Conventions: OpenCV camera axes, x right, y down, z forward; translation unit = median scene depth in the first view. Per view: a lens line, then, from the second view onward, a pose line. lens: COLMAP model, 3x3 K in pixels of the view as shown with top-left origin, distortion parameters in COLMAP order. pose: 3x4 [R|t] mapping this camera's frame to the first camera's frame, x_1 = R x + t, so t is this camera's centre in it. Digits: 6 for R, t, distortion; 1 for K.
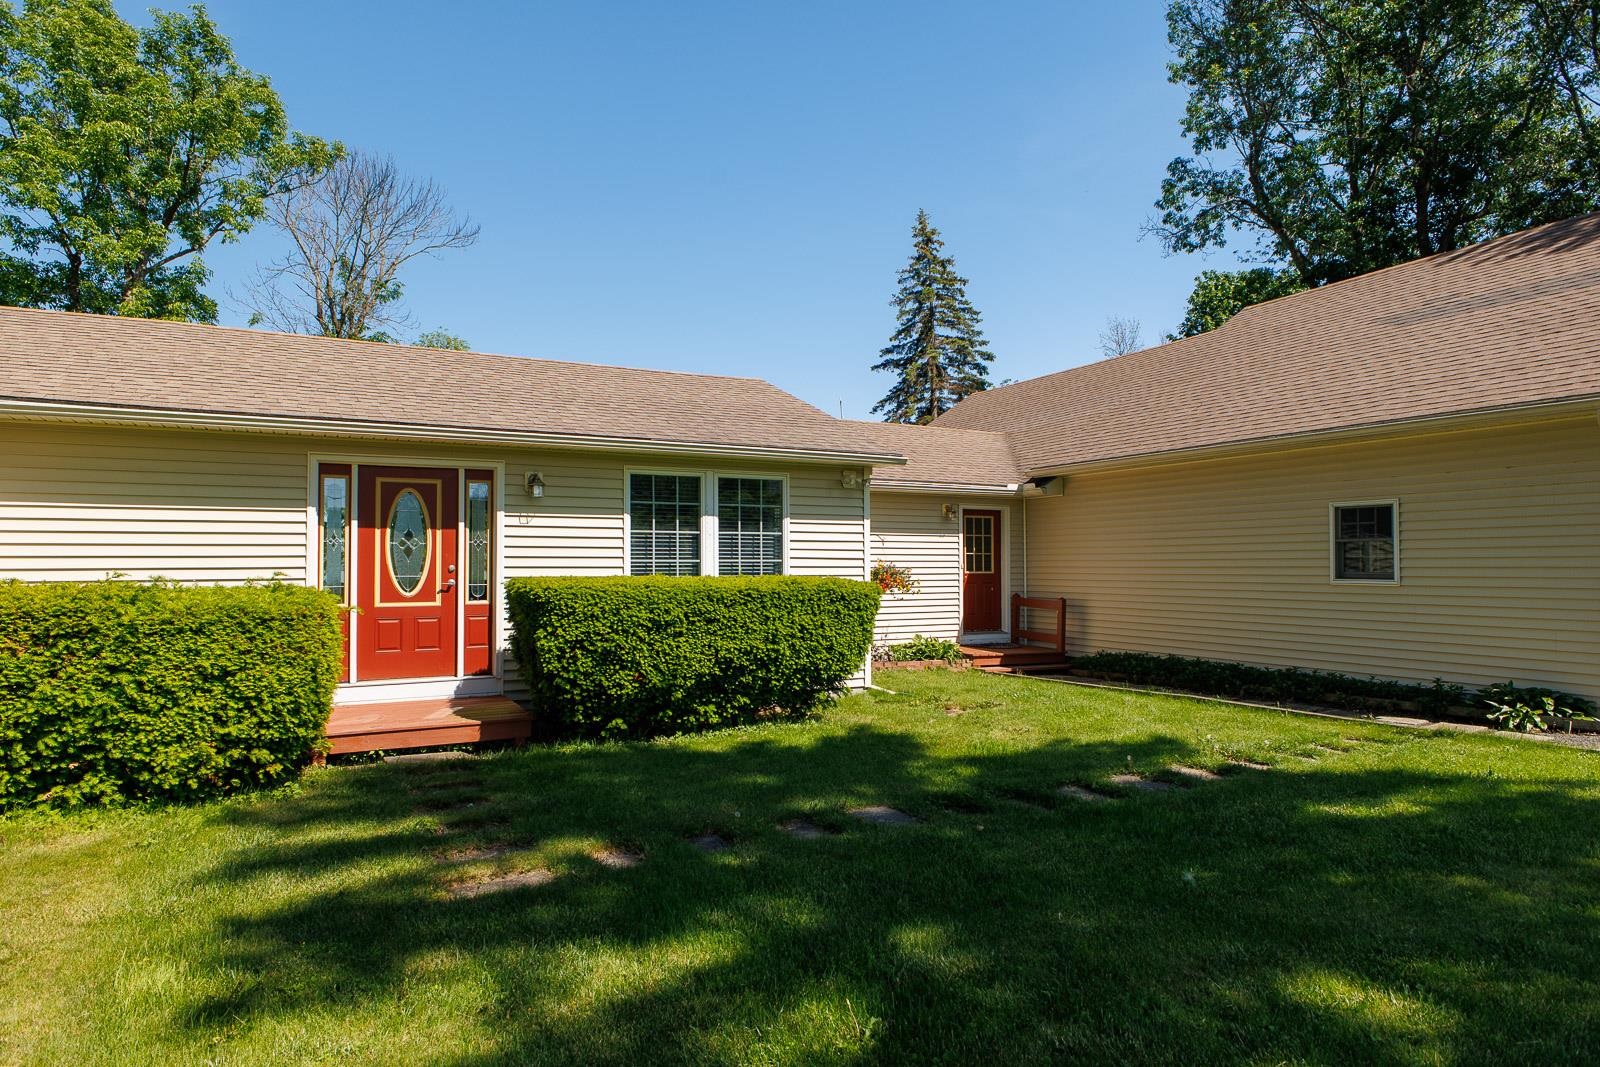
lens RADIAL K [[938.6, 0, 801.0], [0, 938.6, 548.7], [0, 0, 1]] dist [0.004806, -0.000669]
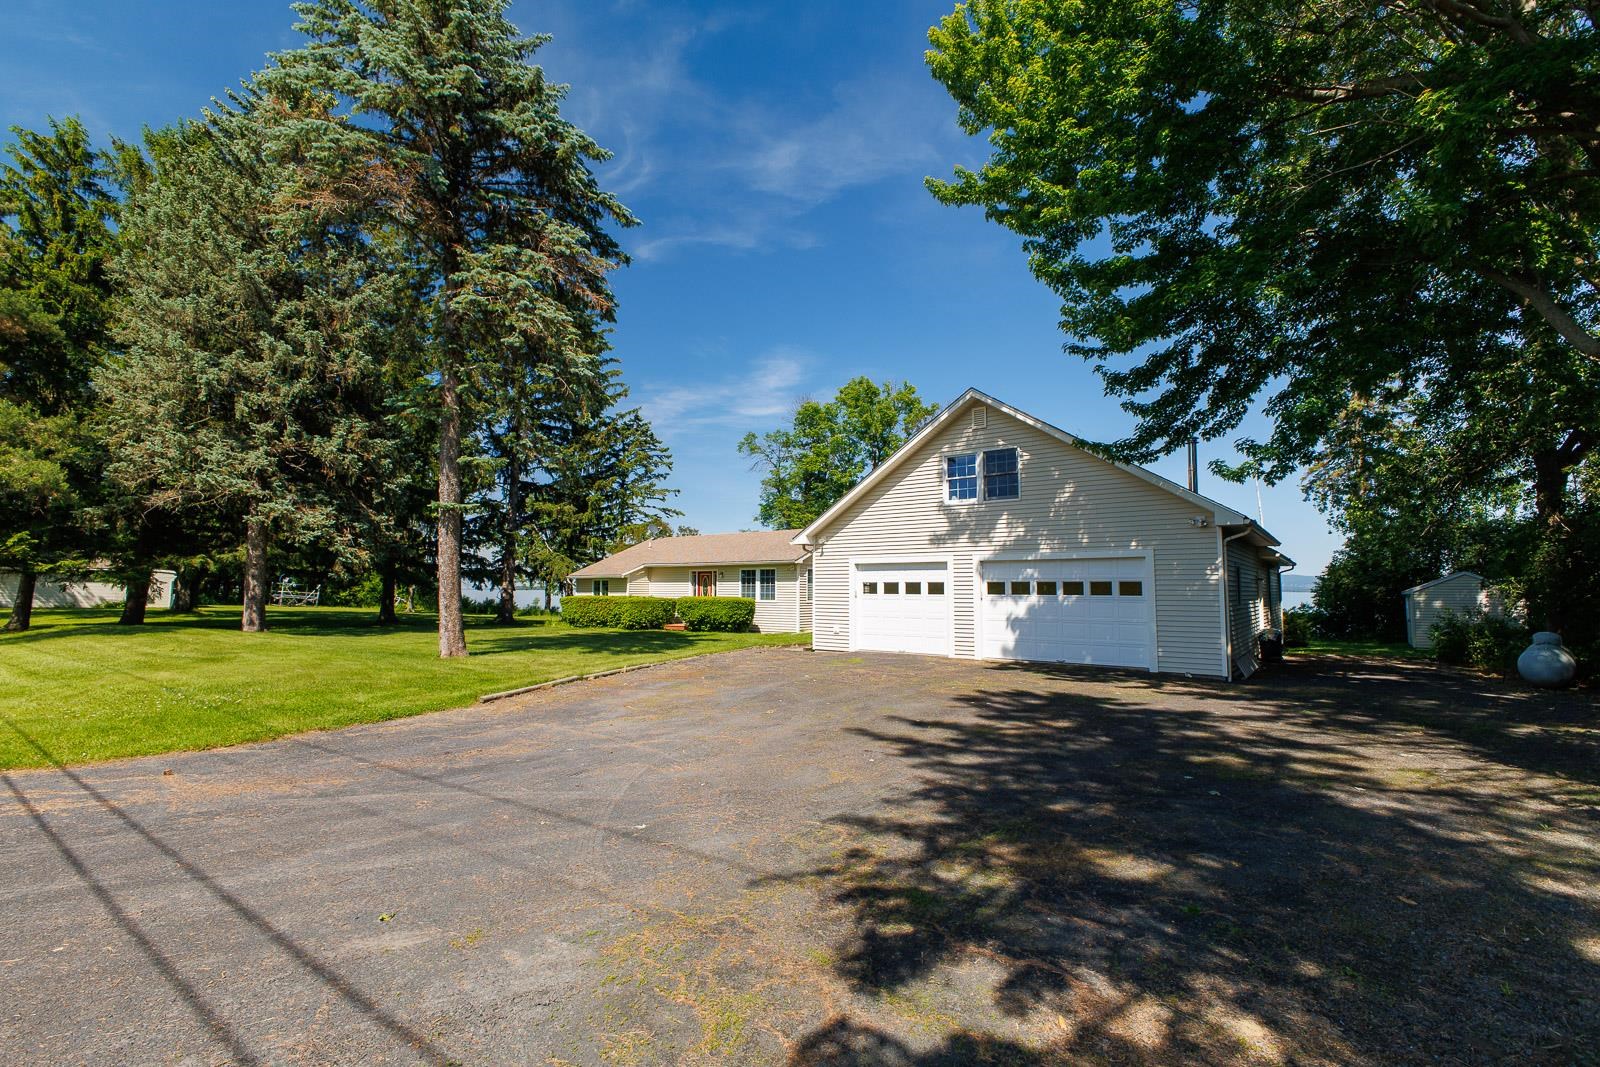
lens RADIAL K [[726.5, 0, 804.7], [0, 726.5, 512.8], [0, 0, 1]] dist [-0.050876, 0.000130]
pose [[0.425379, -0.093429, -0.900180, 2.612976], [0.014844, 0.995243, -0.096281, -0.023220], [0.904894, 0.027593, 0.424742, -0.031583]]
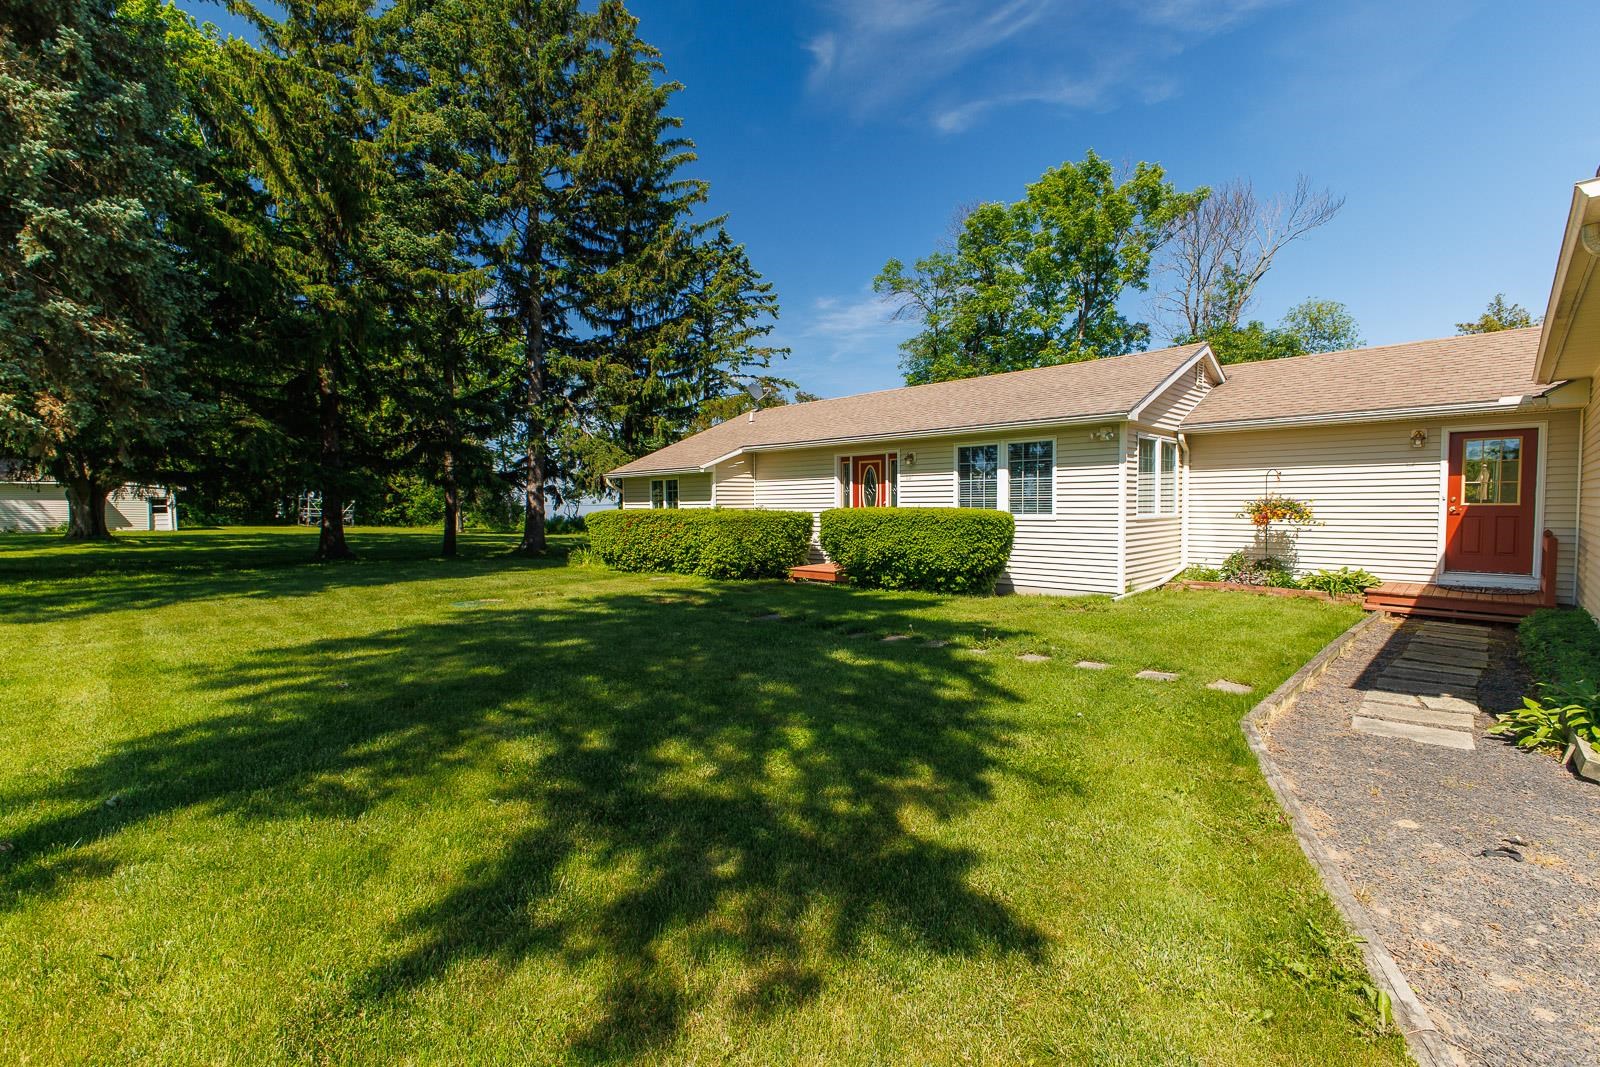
lens RADIAL K [[719.7, 0, 800.0], [0, 719.7, 533.5], [0, 0, 1]] dist [0.000540, 0.000180]
pose [[0.299692, 0.040393, -0.953181, 0.985264], [0.025807, 0.998394, 0.050423, 0.003450], [0.953687, -0.039710, 0.298168, 0.326948]]
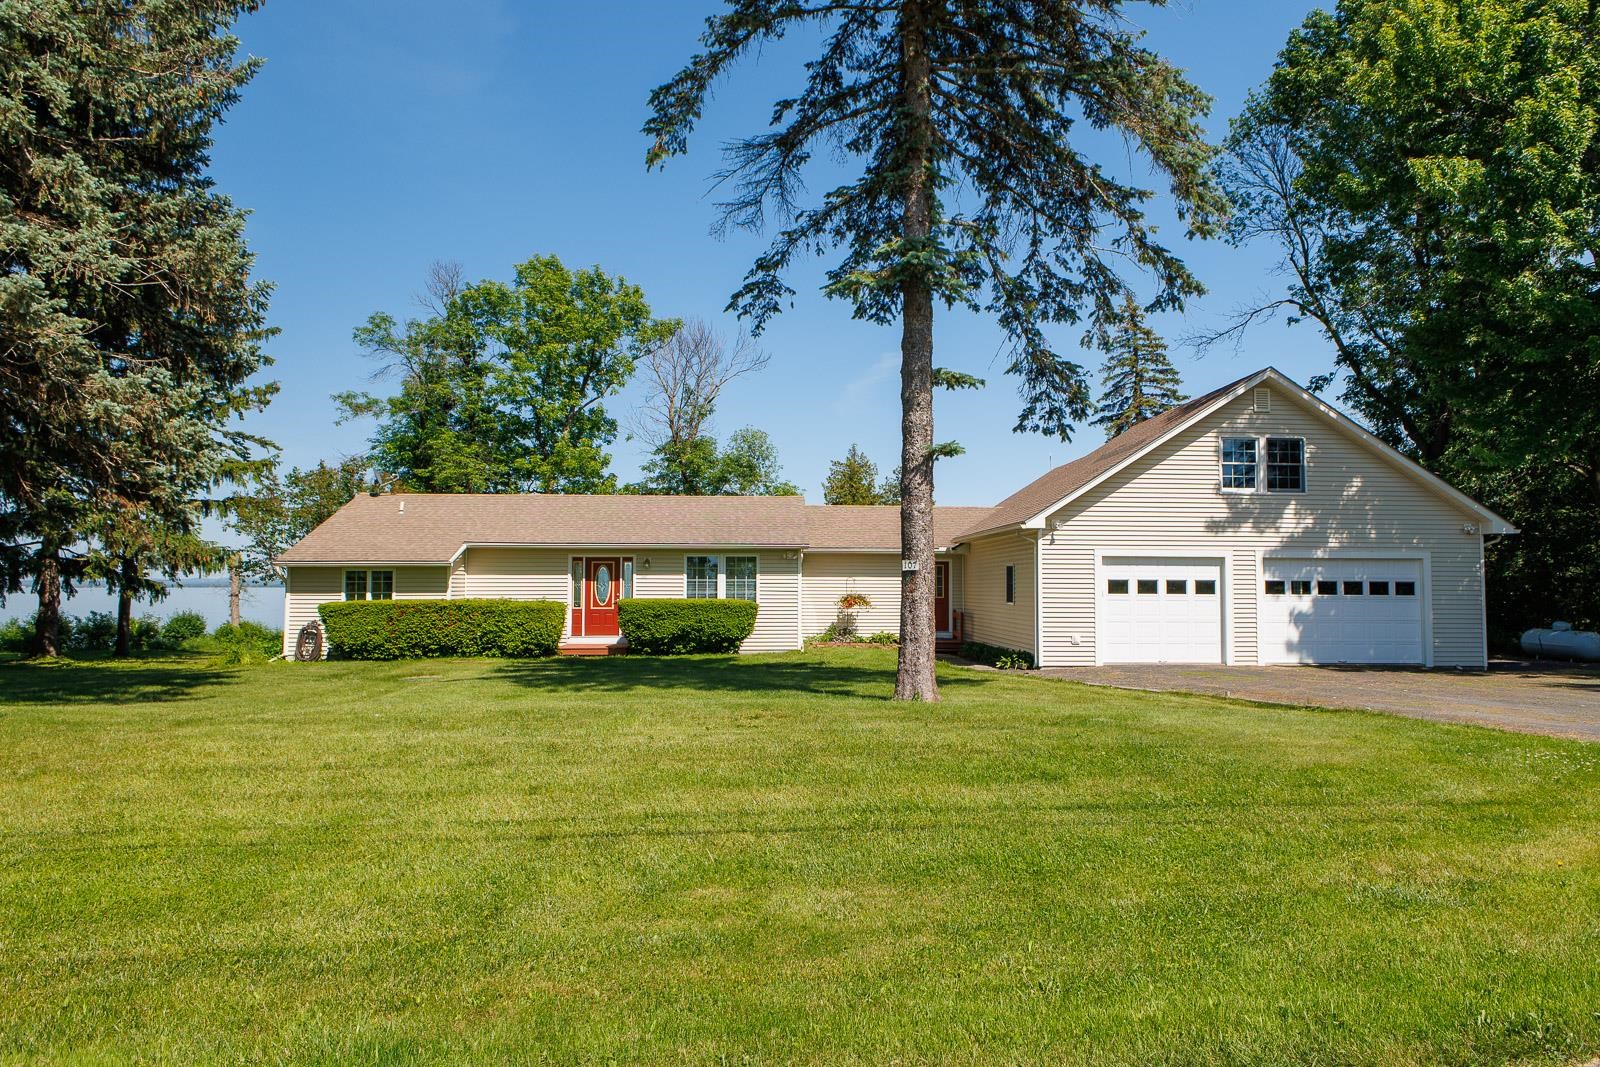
lens RADIAL K [[1039.7, 0, 865.8], [0, 1039.7, 536.6], [0, 0, 1]] dist [-0.000425, 0.000289]
pose [[0.923041, -0.013981, -0.384448, 1.294692], [0.003804, 0.999622, -0.027221, -0.056347], [0.384683, 0.023664, 0.922745, -1.329339]]
